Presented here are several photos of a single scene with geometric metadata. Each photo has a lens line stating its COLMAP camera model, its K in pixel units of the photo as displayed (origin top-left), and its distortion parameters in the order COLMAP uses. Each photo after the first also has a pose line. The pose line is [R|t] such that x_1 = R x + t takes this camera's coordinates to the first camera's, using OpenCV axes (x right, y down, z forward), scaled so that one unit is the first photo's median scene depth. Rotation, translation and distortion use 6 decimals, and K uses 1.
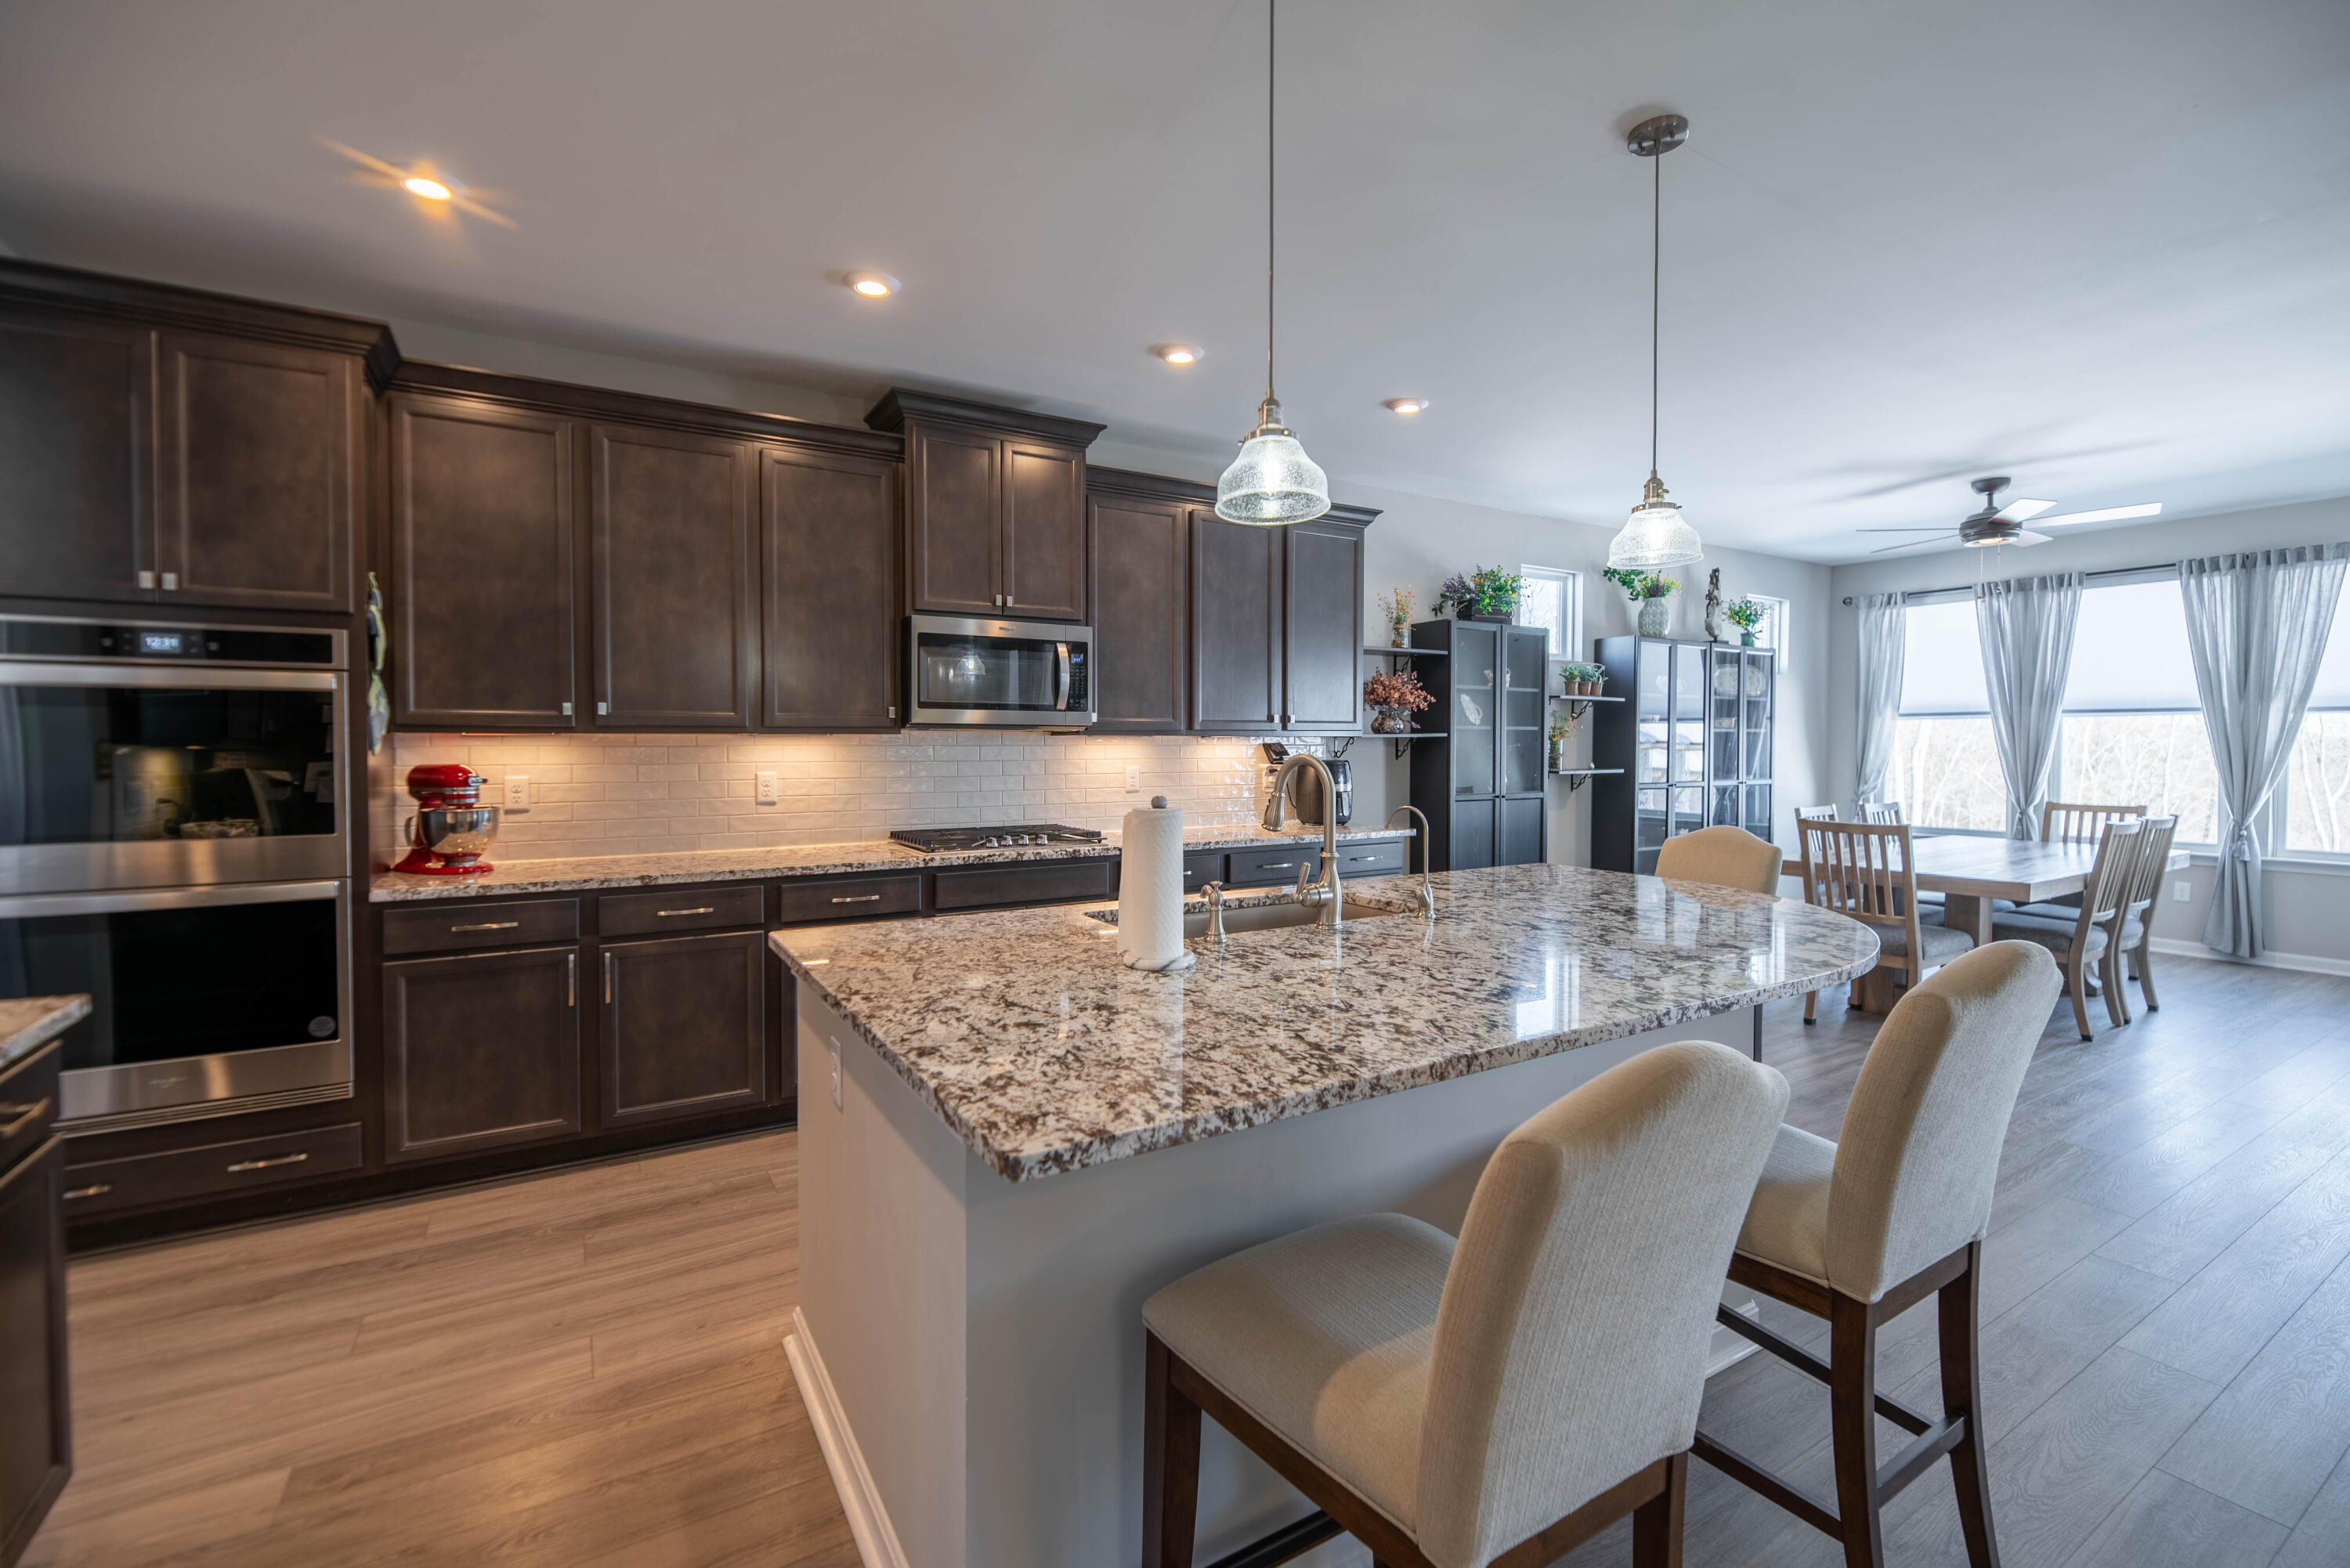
lens RADIAL K [[990.7, 0, 1164.3], [0, 990.7, 771.4], [0, 0, 1]] dist [-0.000365, -0.001936]
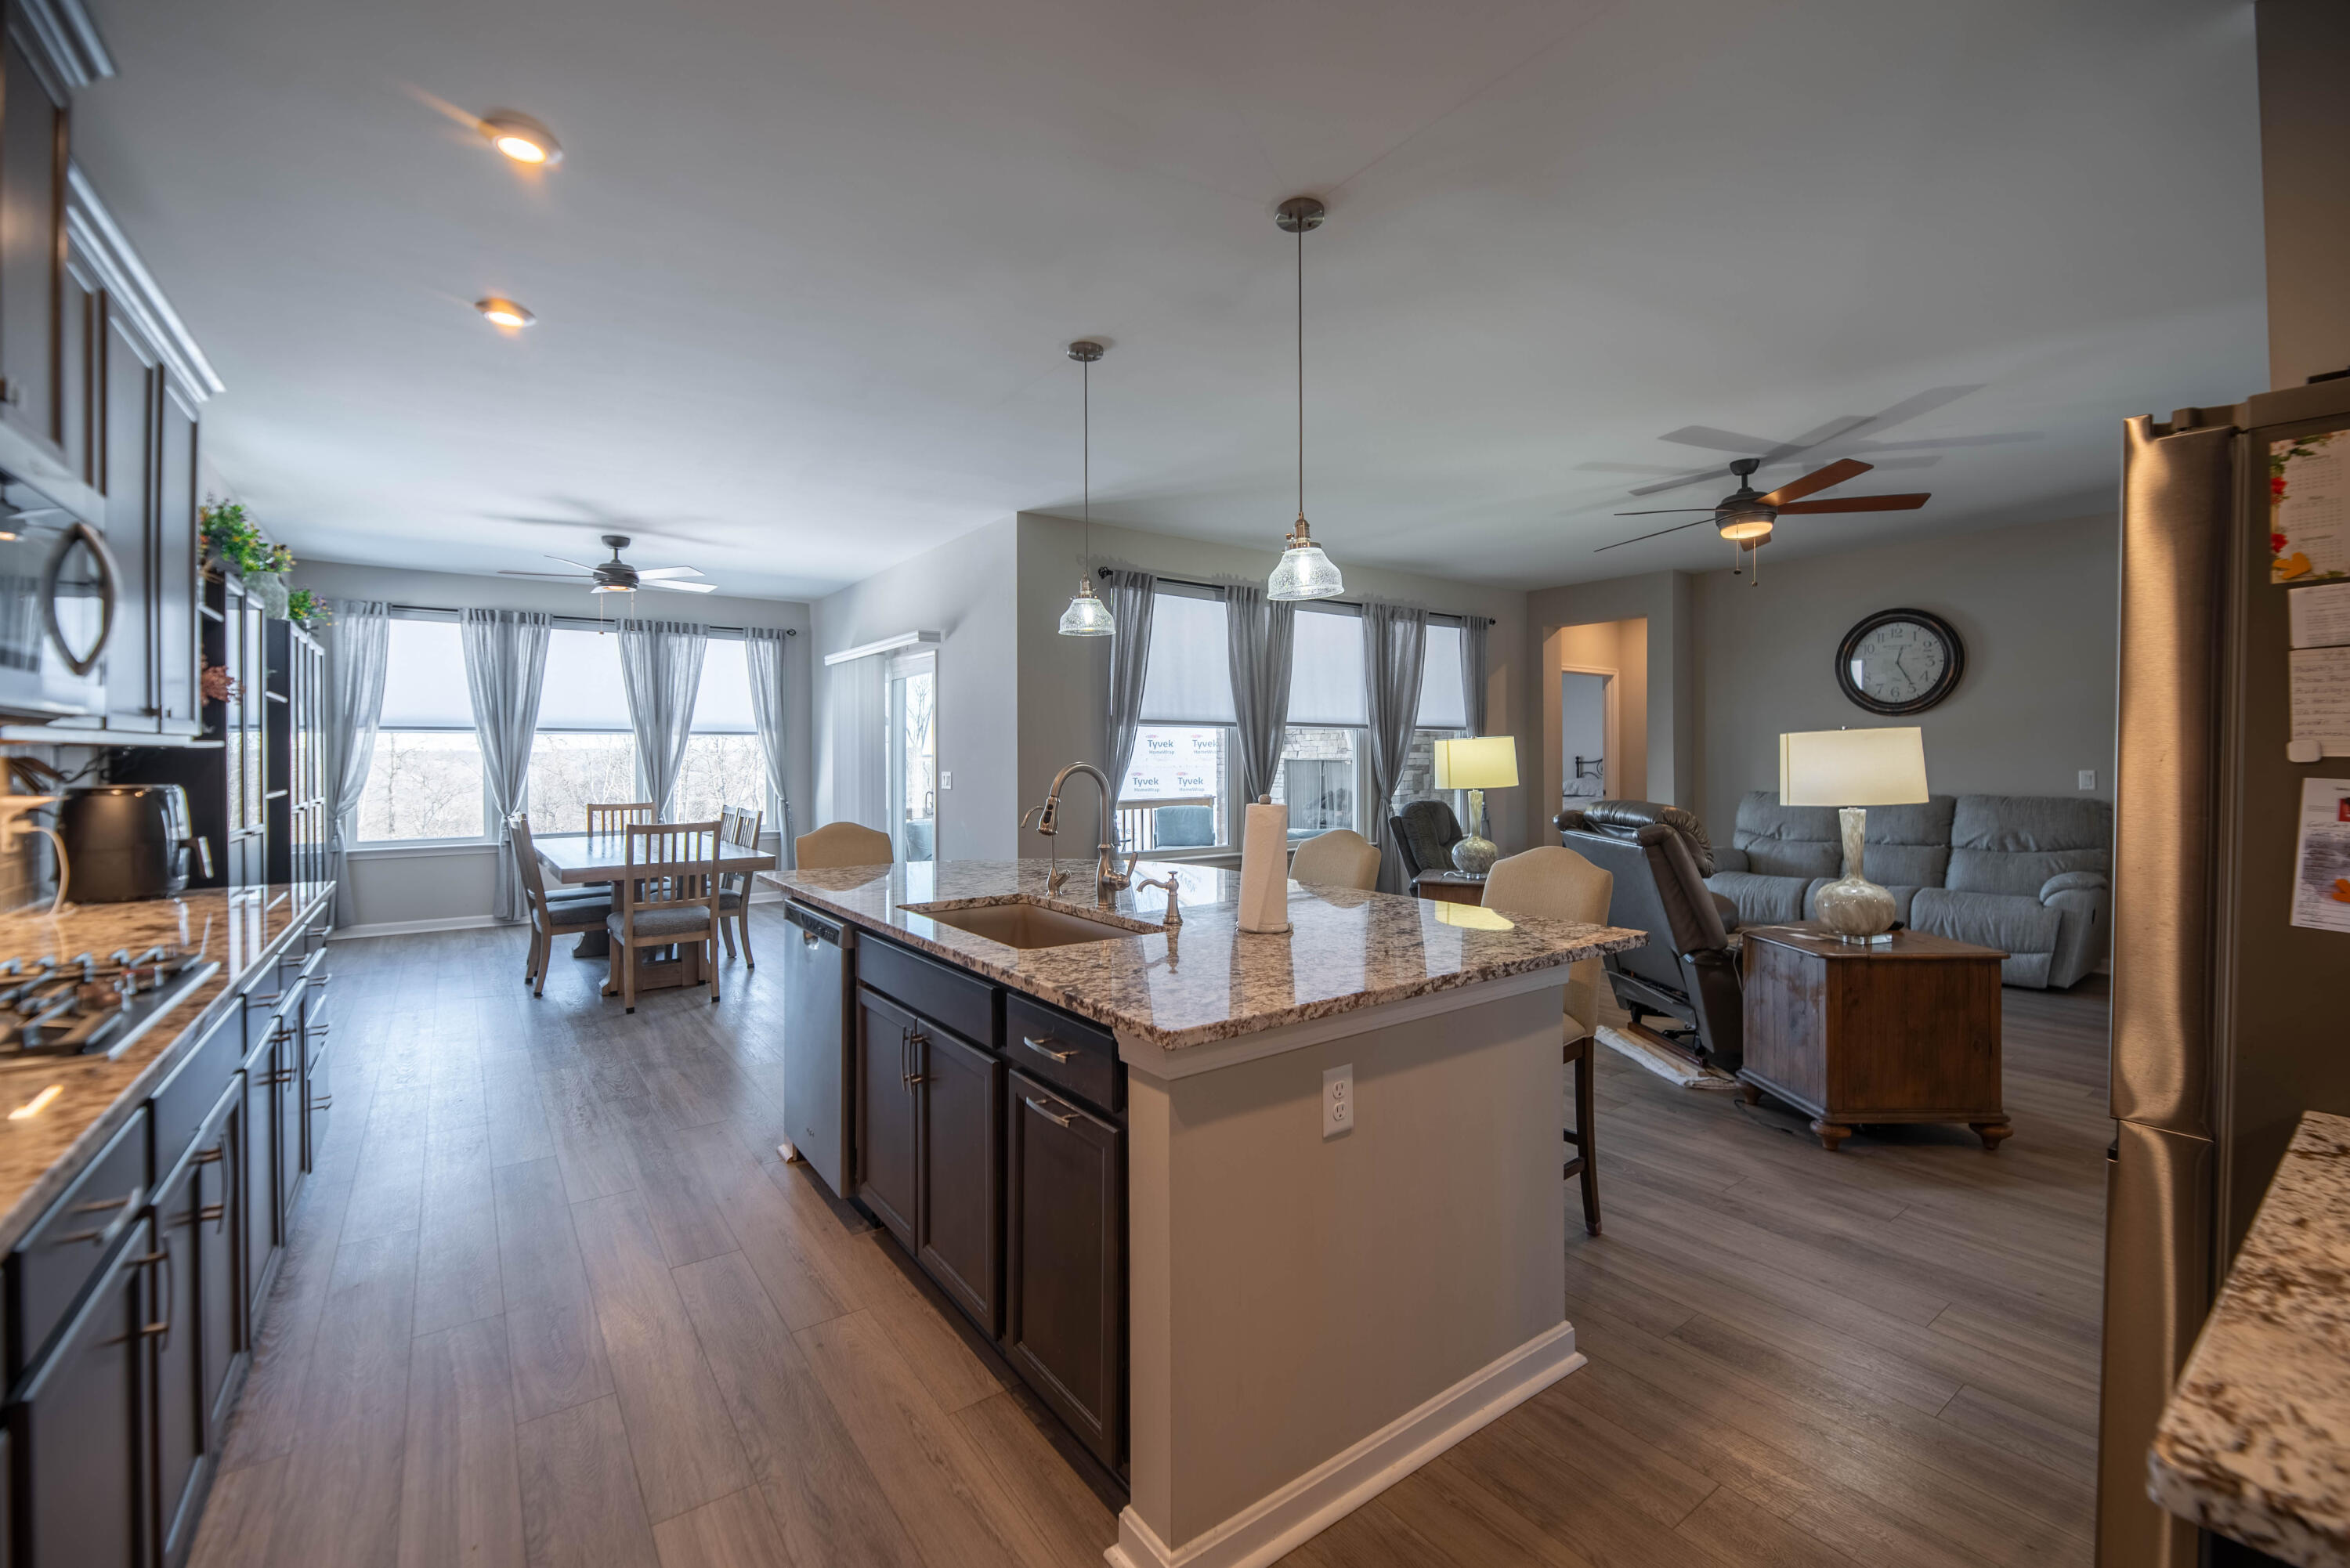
lens RADIAL K [[990.7, 0, 1185.5], [0, 990.7, 759.1], [0, 0, 1]] dist [-0.000365, -0.001936]
pose [[-0.092666, -0.003780, 0.995690, -0.425648], [0.033070, 0.999429, 0.006872, -0.009166], [-0.995148, 0.033564, -0.092488, 0.421853]]
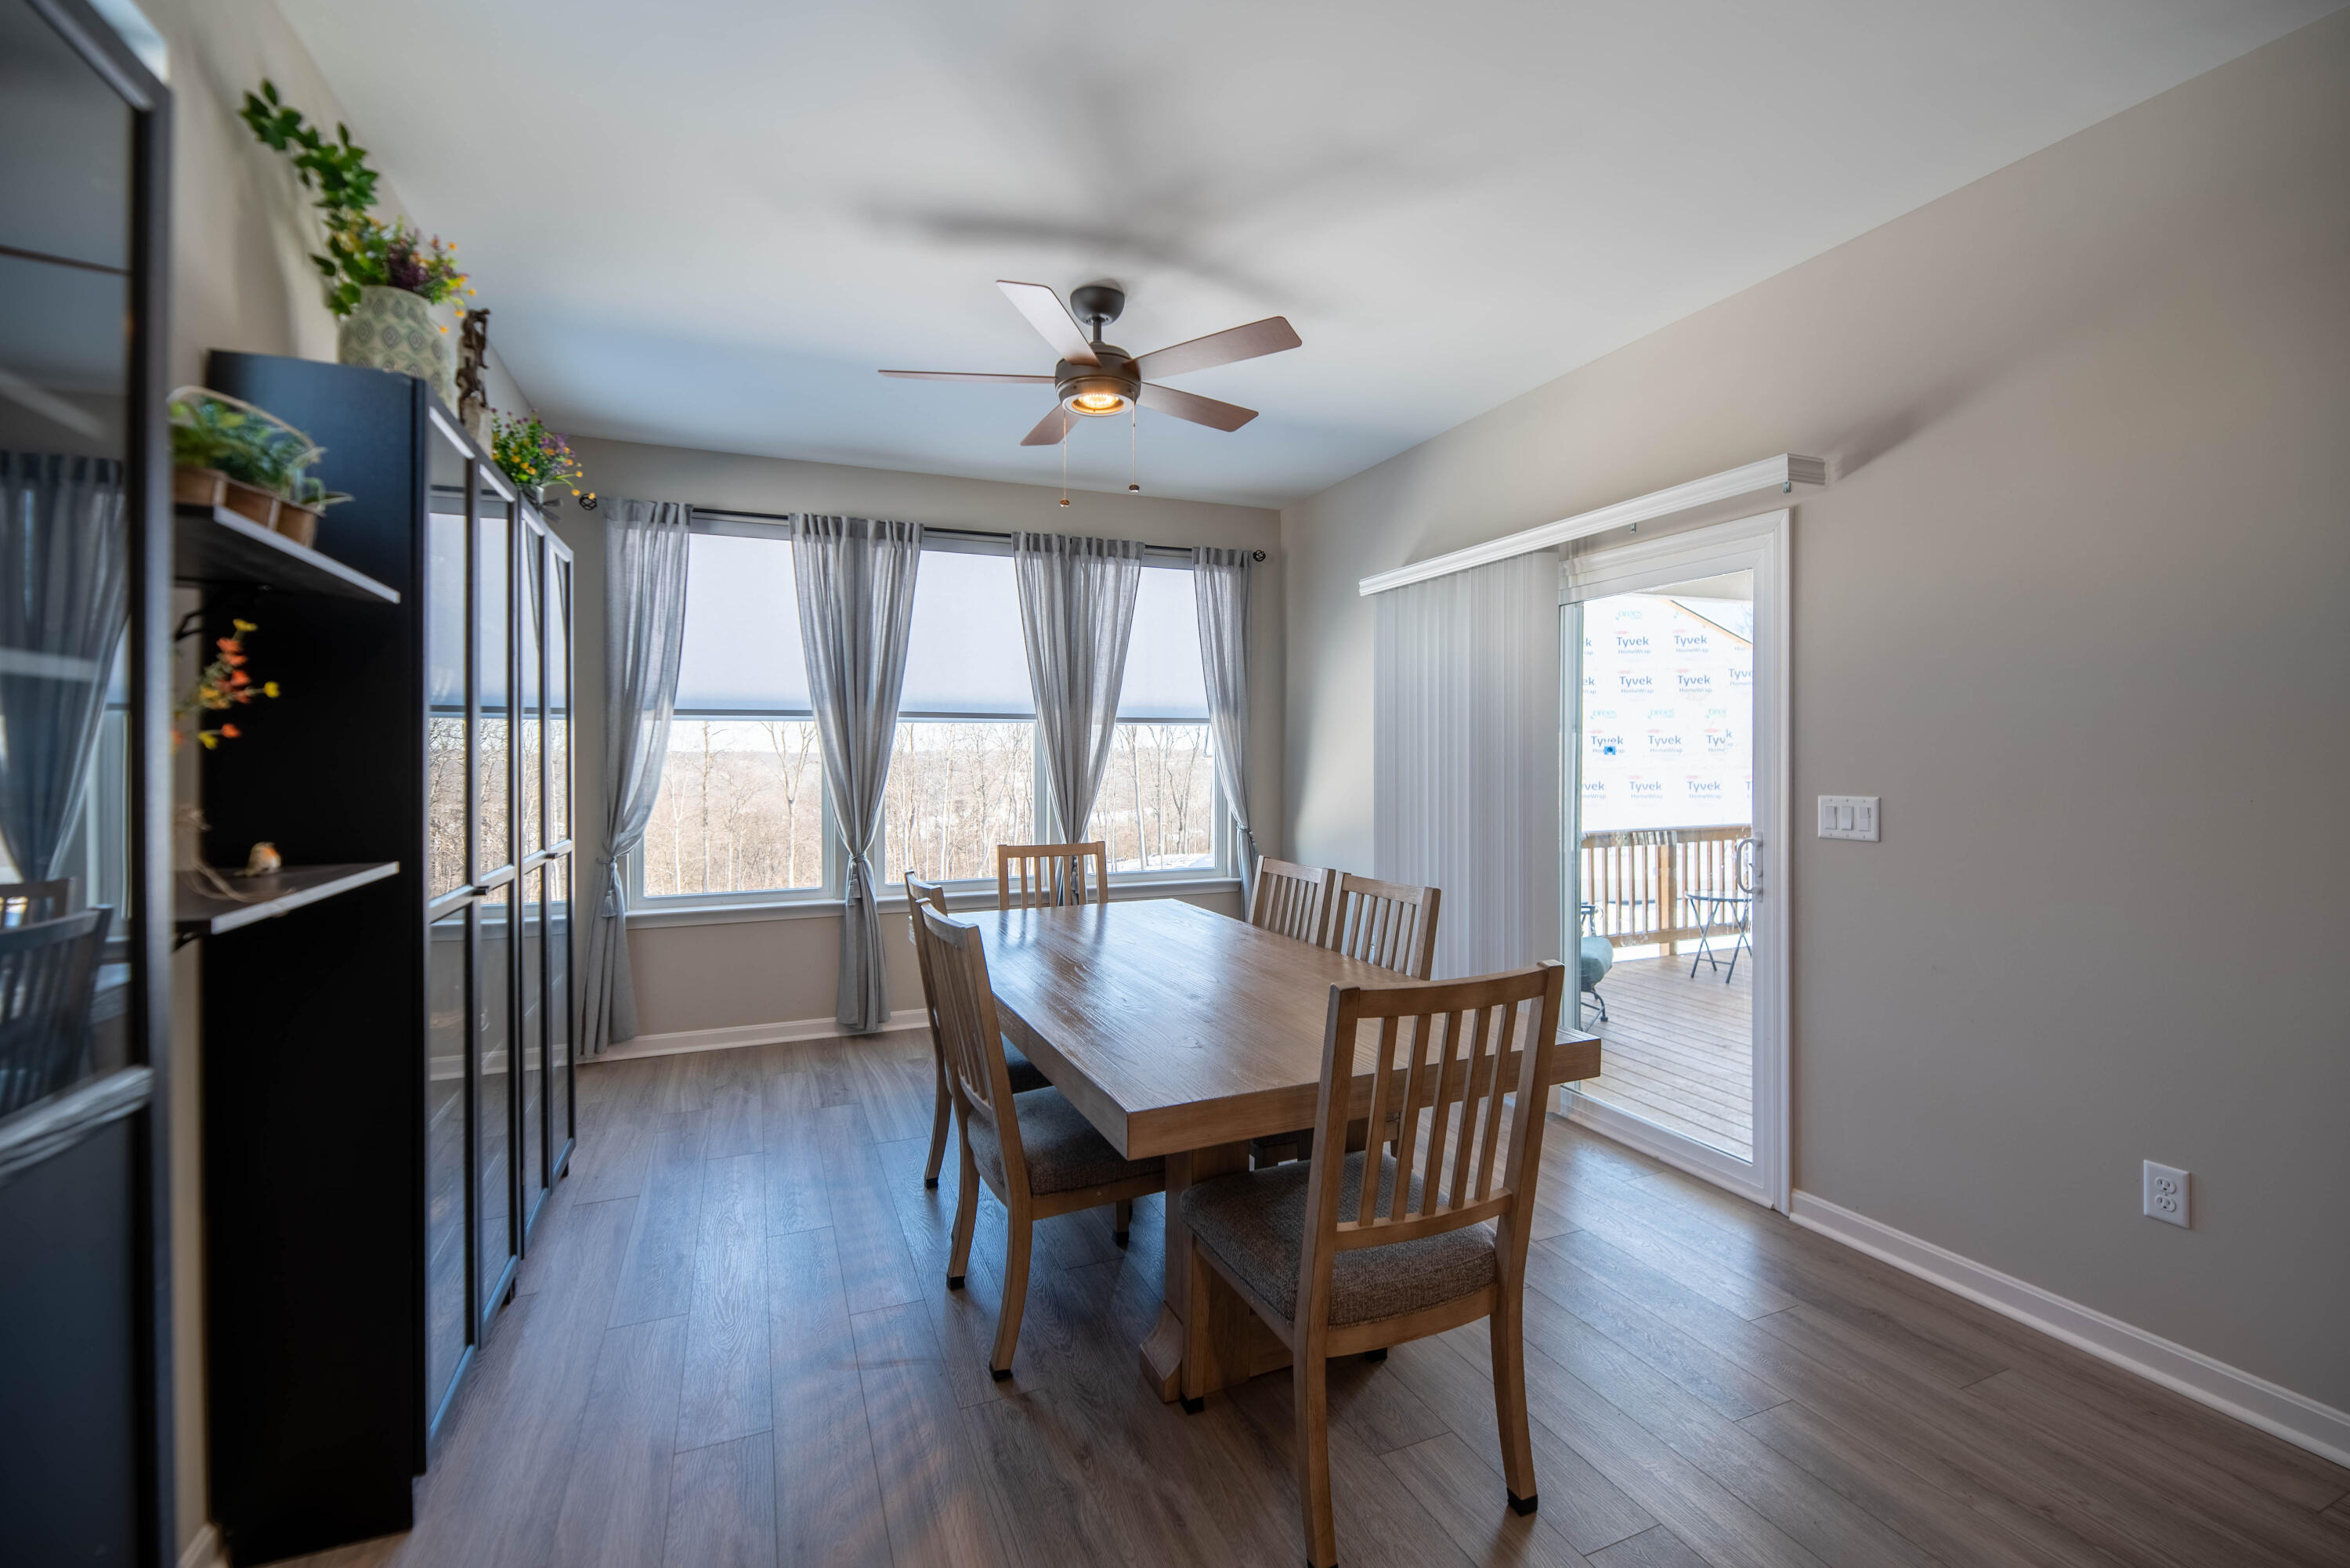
lens RADIAL K [[990.7, 0, 1188.2], [0, 990.7, 749.2], [0, 0, 1]] dist [-0.000365, -0.001936]
pose [[0.129644, 0.005472, 0.991545, 0.270385], [0.035256, 0.999327, -0.010125, -0.025129], [-0.990934, 0.036271, 0.129364, 0.868404]]
